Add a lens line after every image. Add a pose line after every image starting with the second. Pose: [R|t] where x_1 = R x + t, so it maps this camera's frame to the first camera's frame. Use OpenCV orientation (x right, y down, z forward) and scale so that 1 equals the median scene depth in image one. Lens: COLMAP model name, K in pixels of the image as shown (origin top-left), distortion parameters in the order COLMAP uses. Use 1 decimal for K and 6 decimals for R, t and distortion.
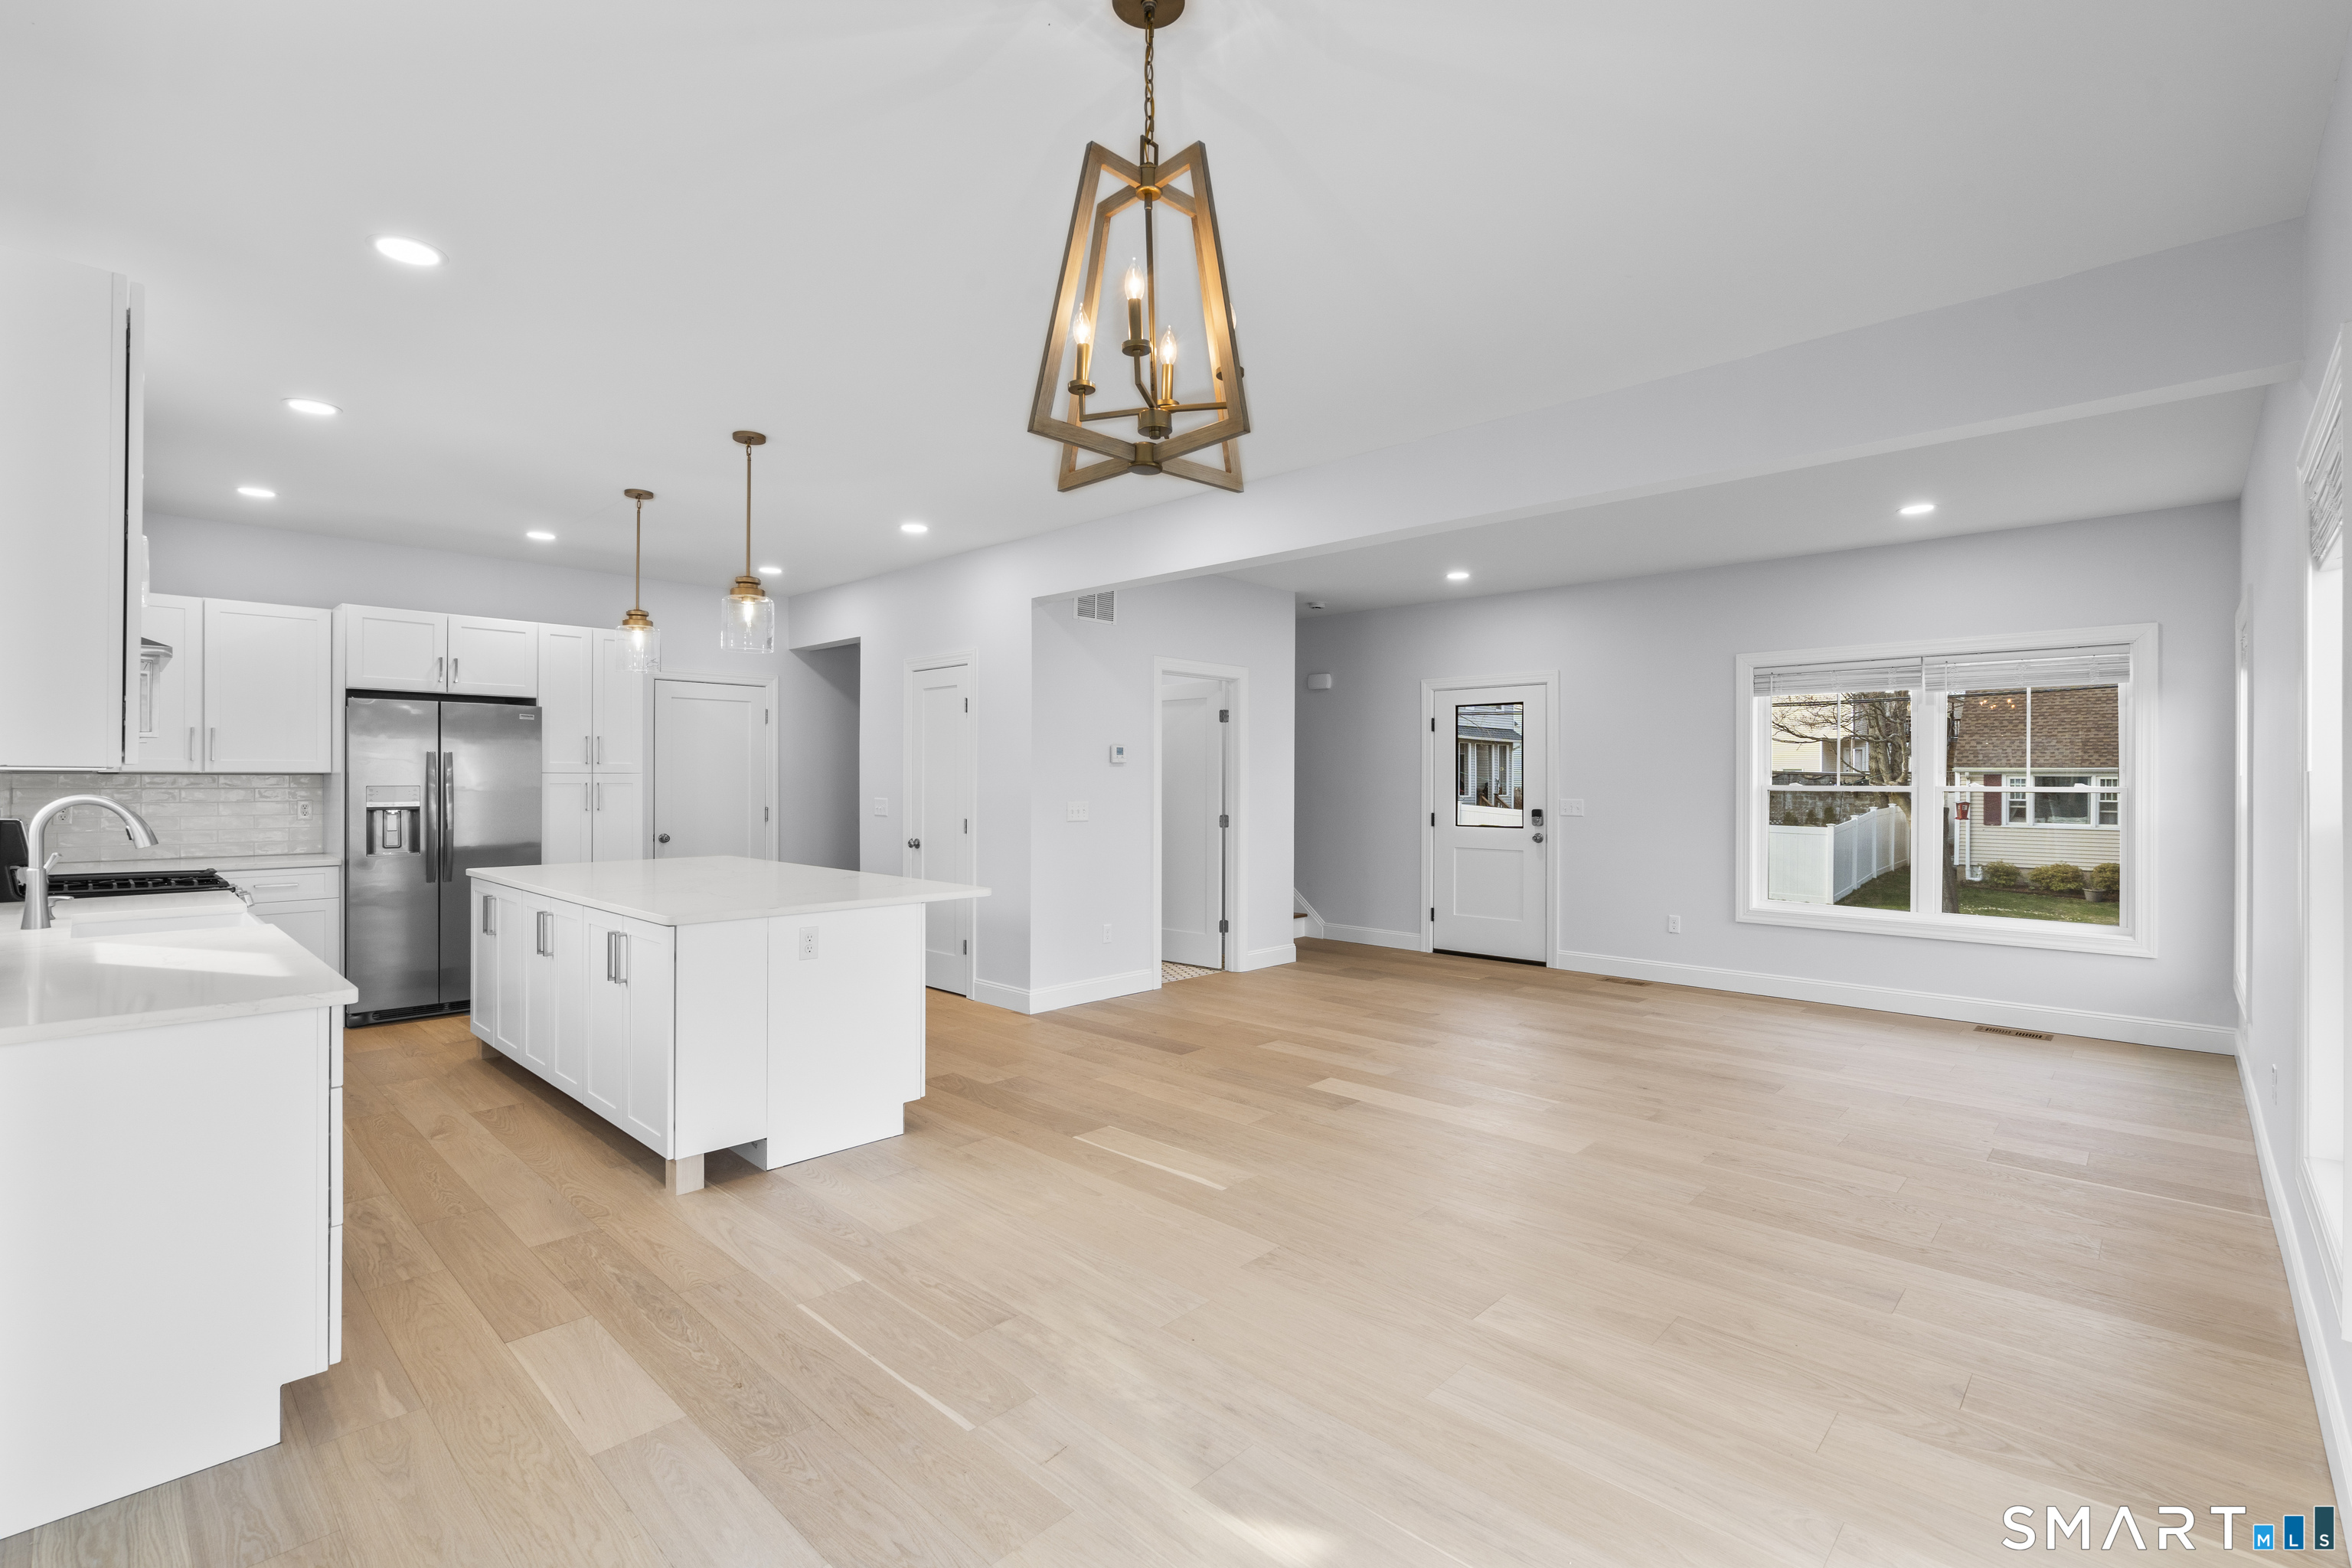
lens RADIAL K [[1052.9, 0, 1168.0], [0, 1052.9, 779.8], [0, 0, 1]] dist [-0.004962, 0.002638]
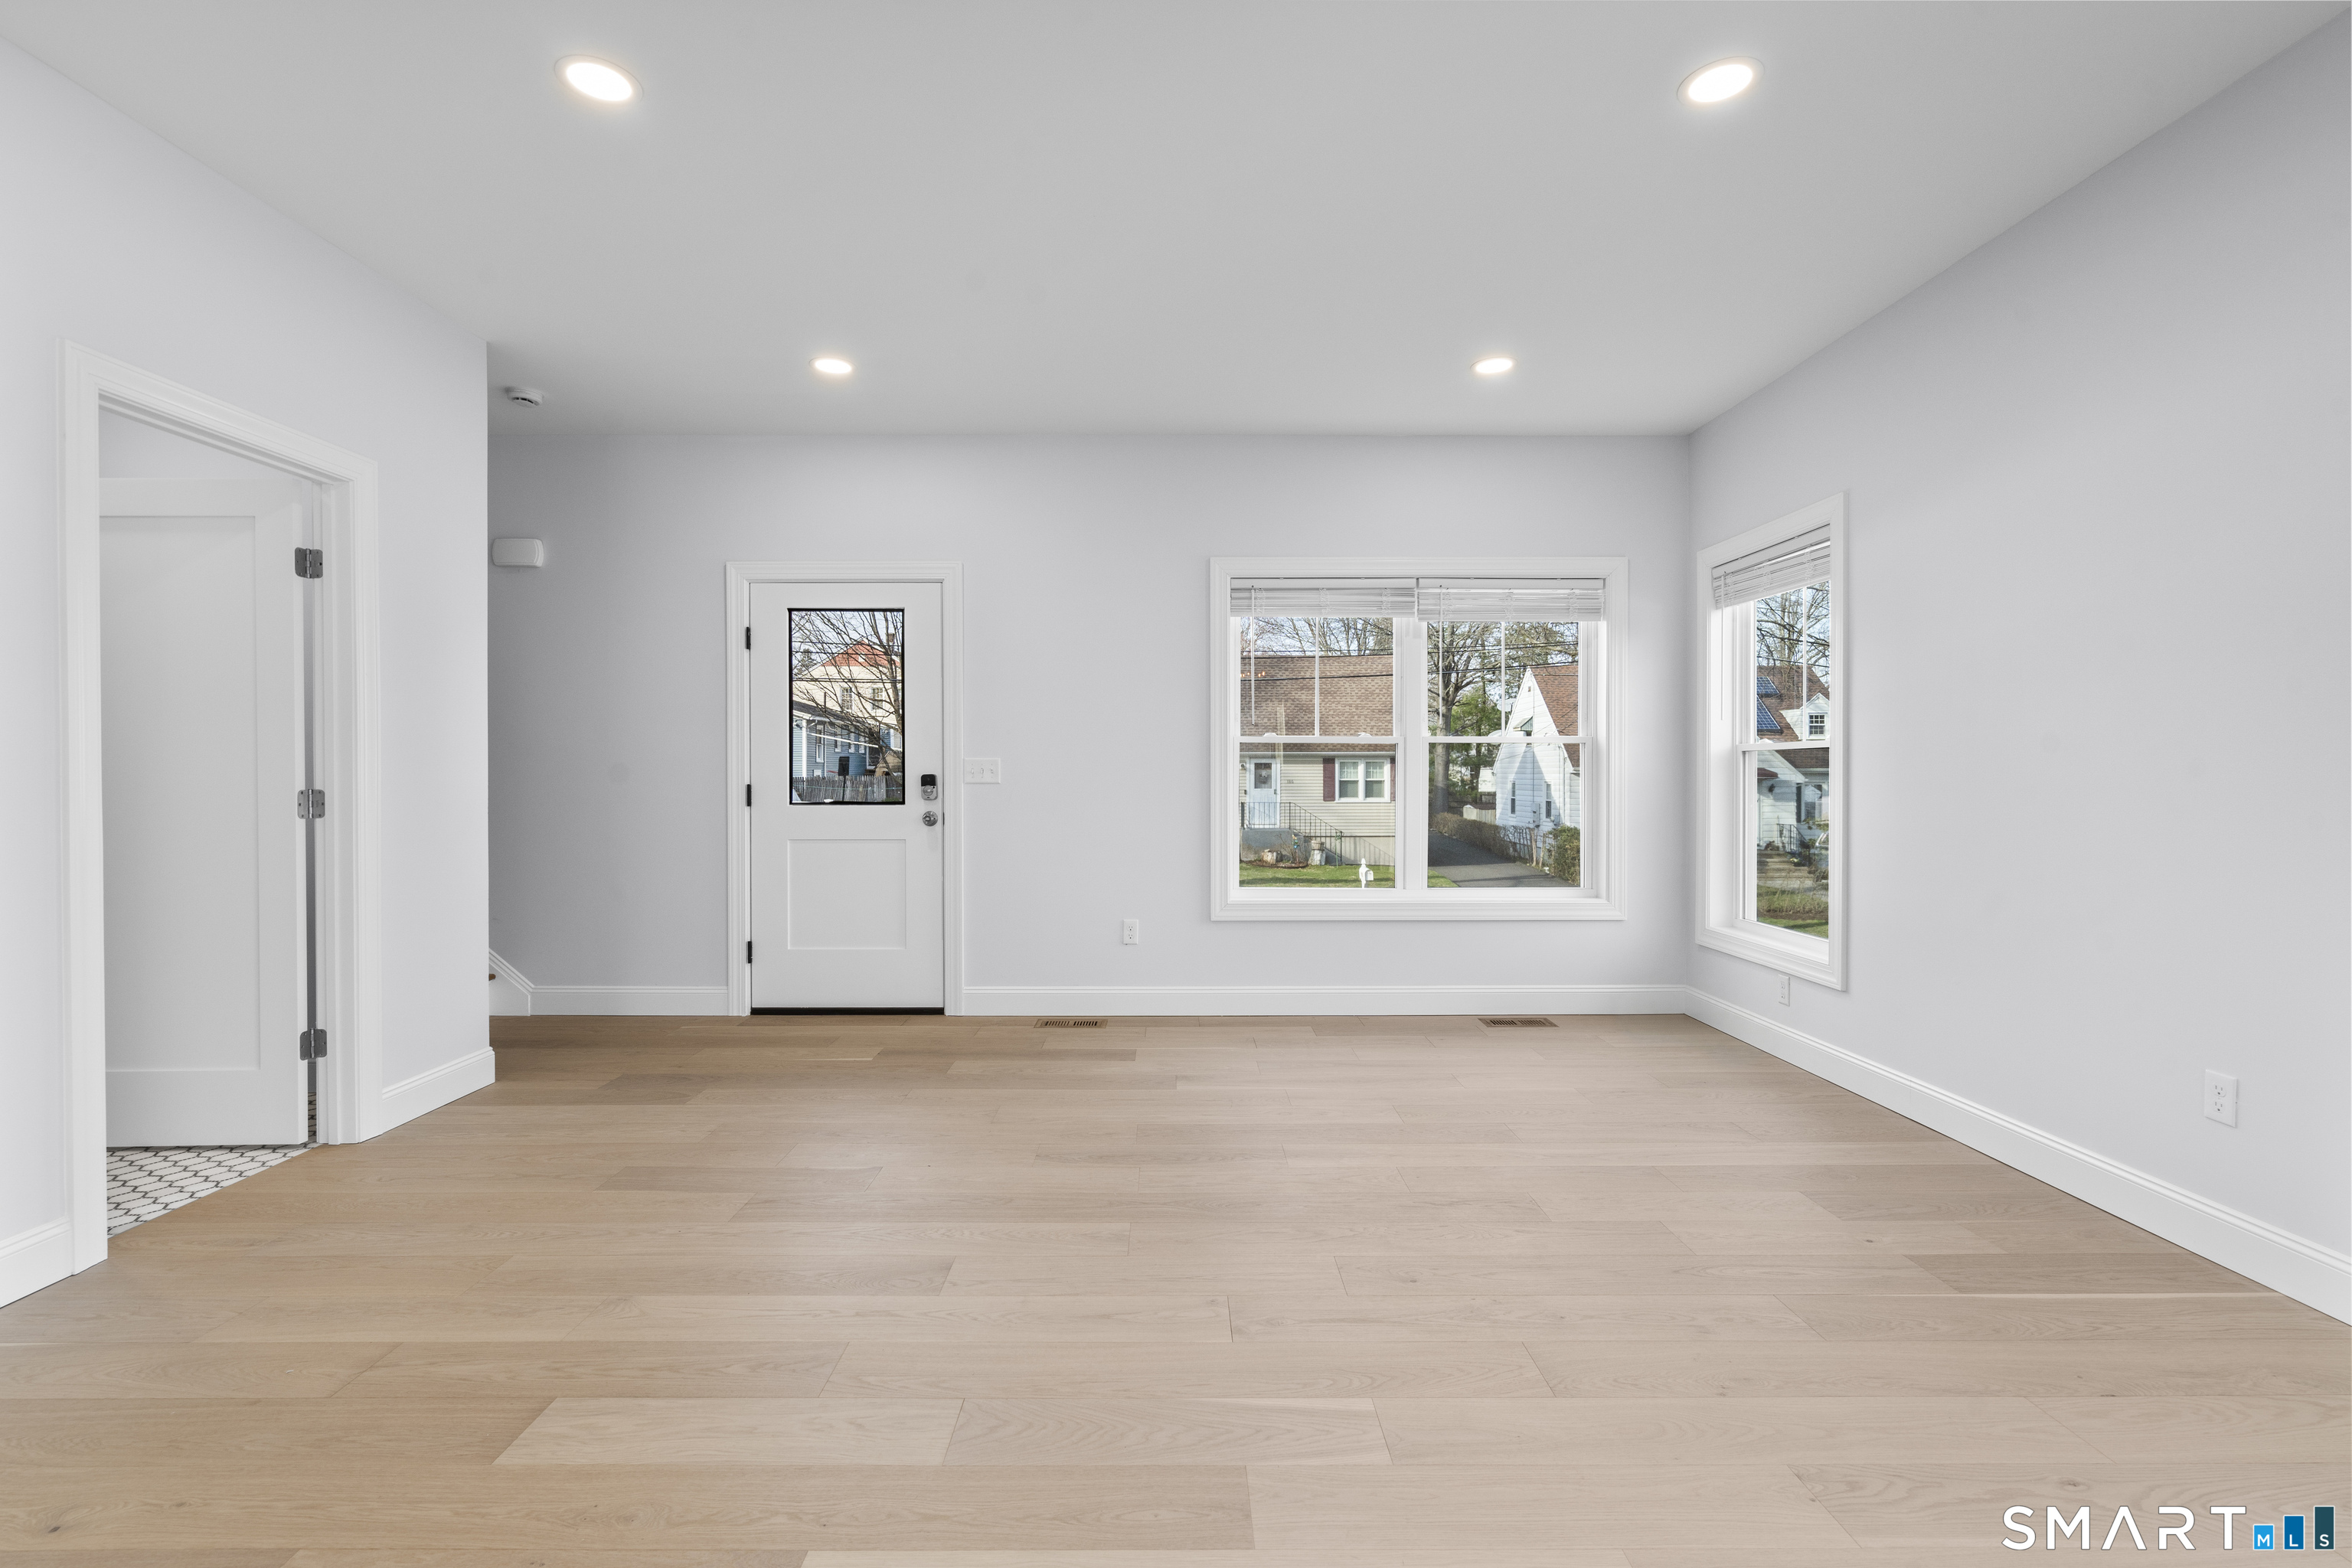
lens RADIAL K [[1052.9, 0, 1172.2], [0, 1052.9, 779.7], [0, 0, 1]] dist [-0.004962, 0.002638]
pose [[0.718855, -0.009245, 0.695098, 0.007415], [0.002557, 0.999940, 0.010654, 0.026093], [-0.695155, -0.005881, 0.718836, 0.451684]]
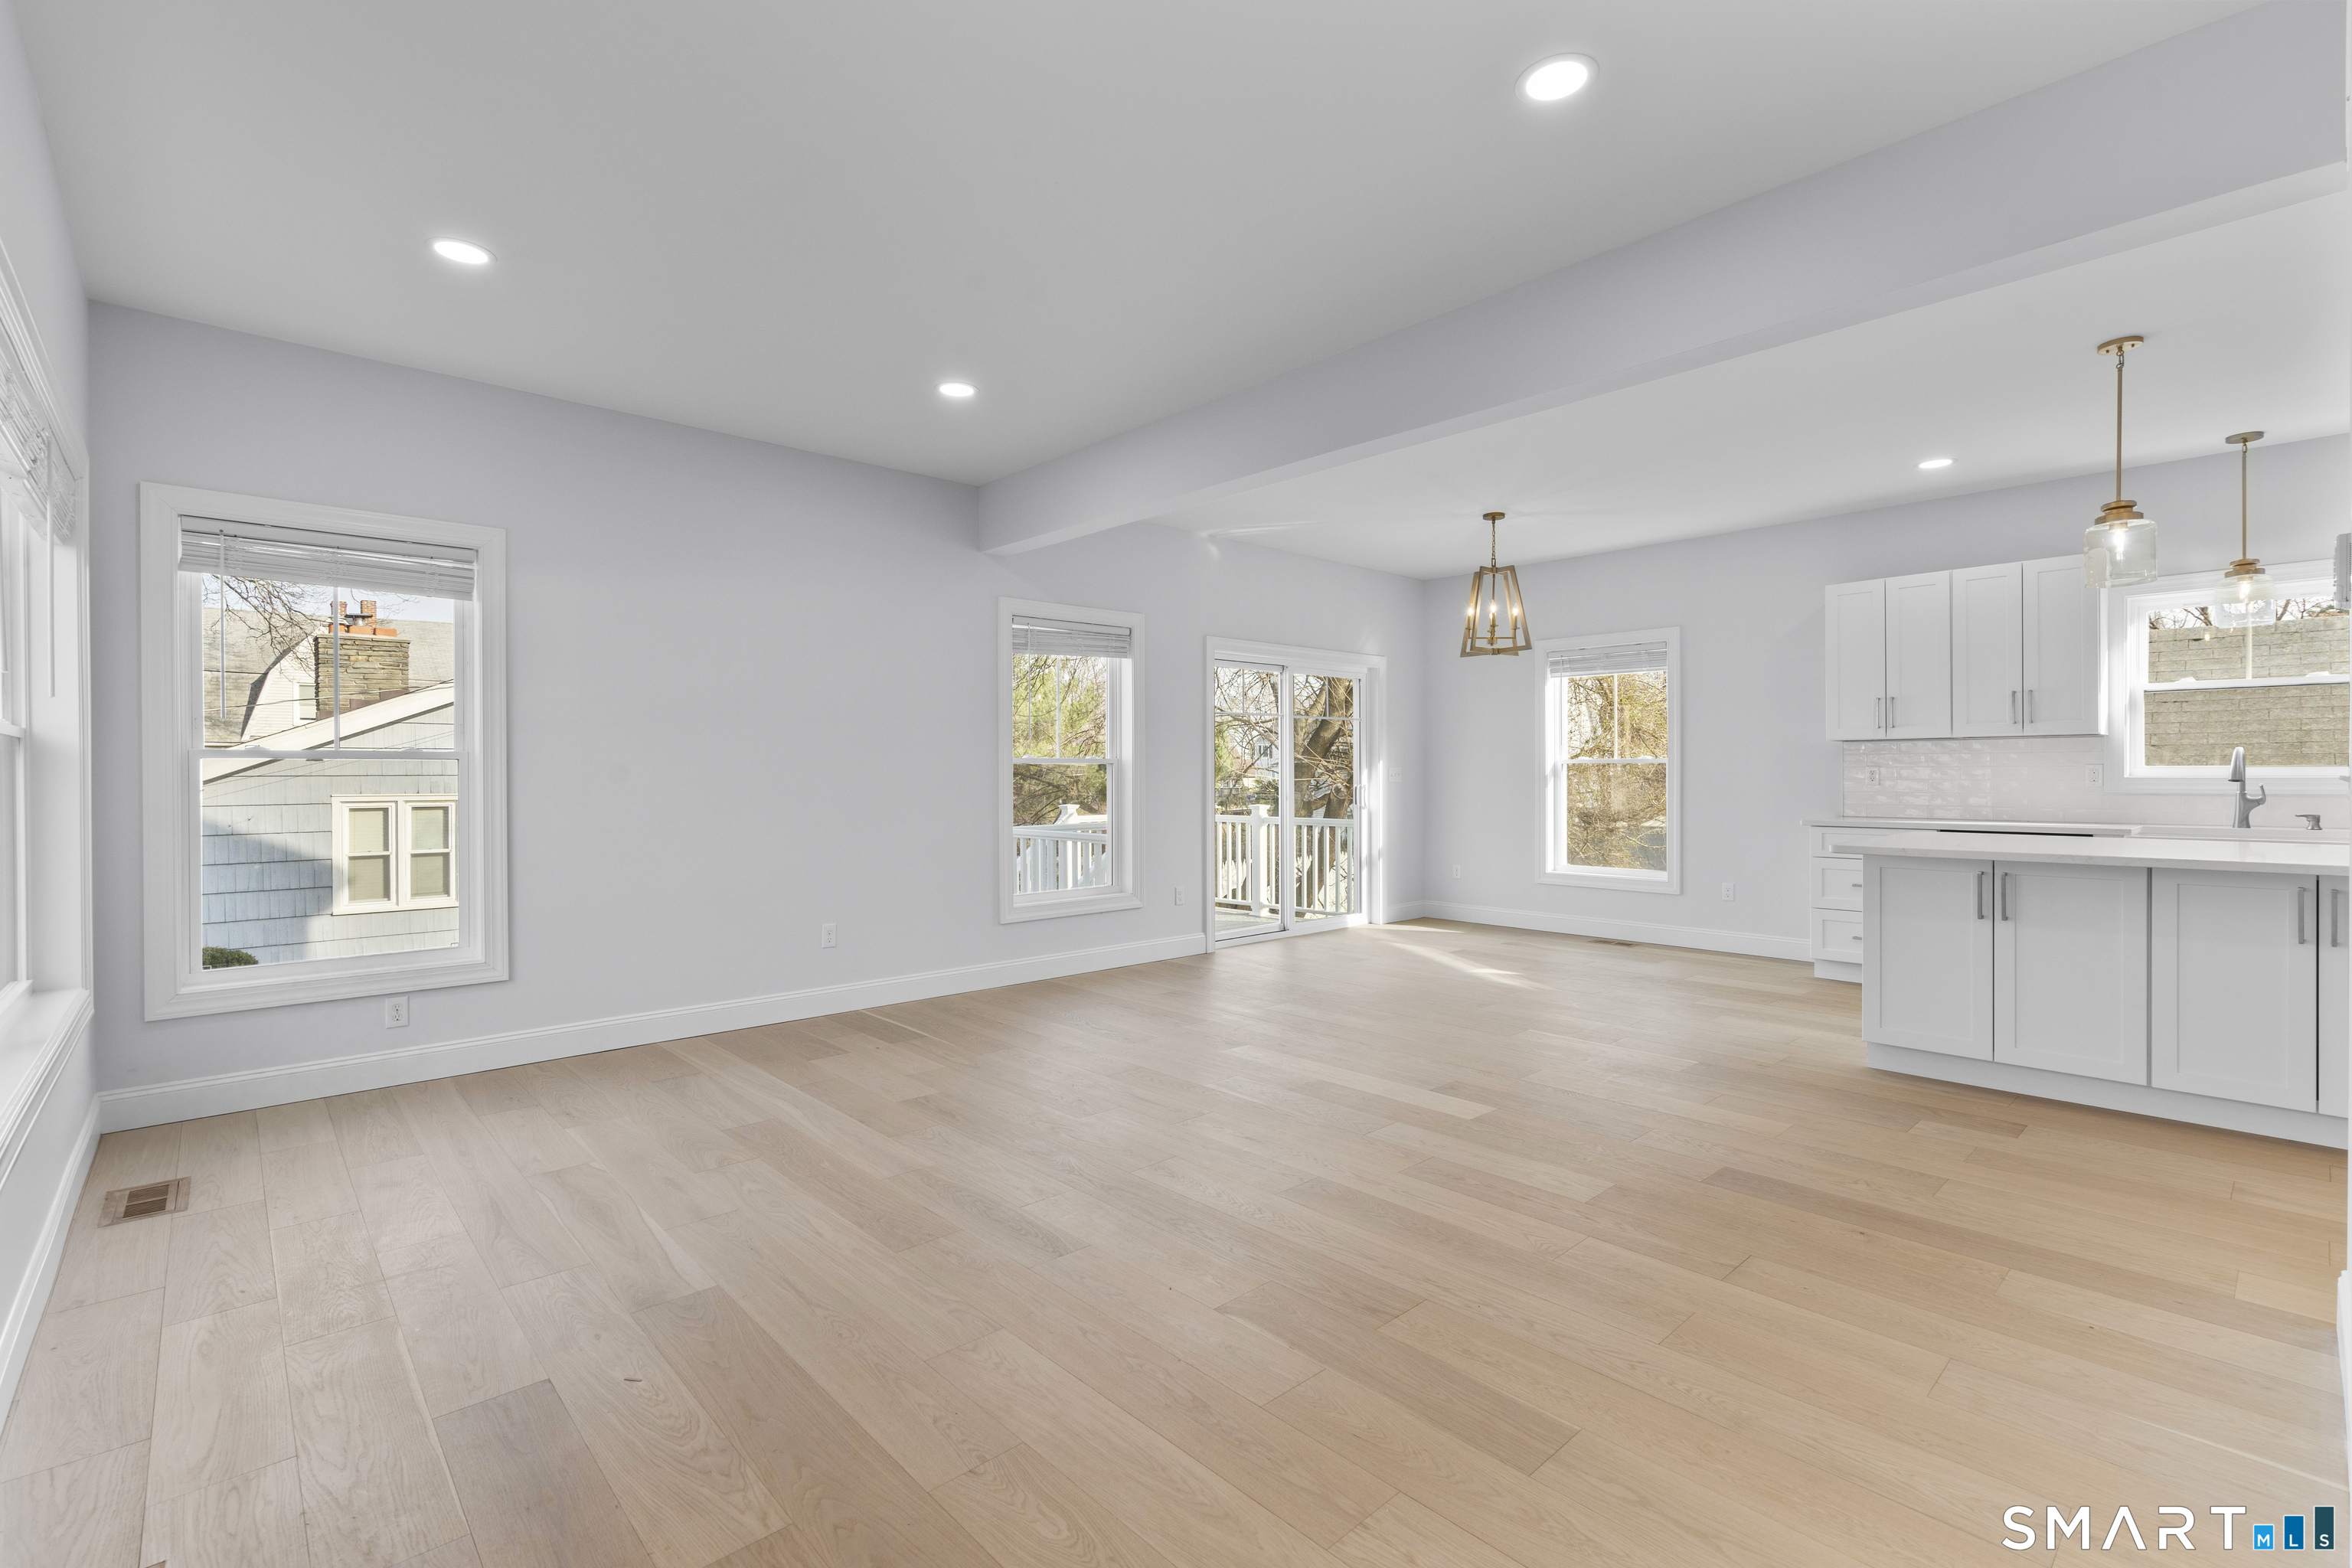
lens RADIAL K [[1052.9, 0, 1173.2], [0, 1052.9, 783.7], [0, 0, 1]] dist [-0.004962, 0.002638]
pose [[-0.998108, 0.001080, 0.061474, 0.208839], [0.001708, 0.999947, 0.010150, 0.023522], [-0.061460, 0.010236, -0.998057, 1.153164]]
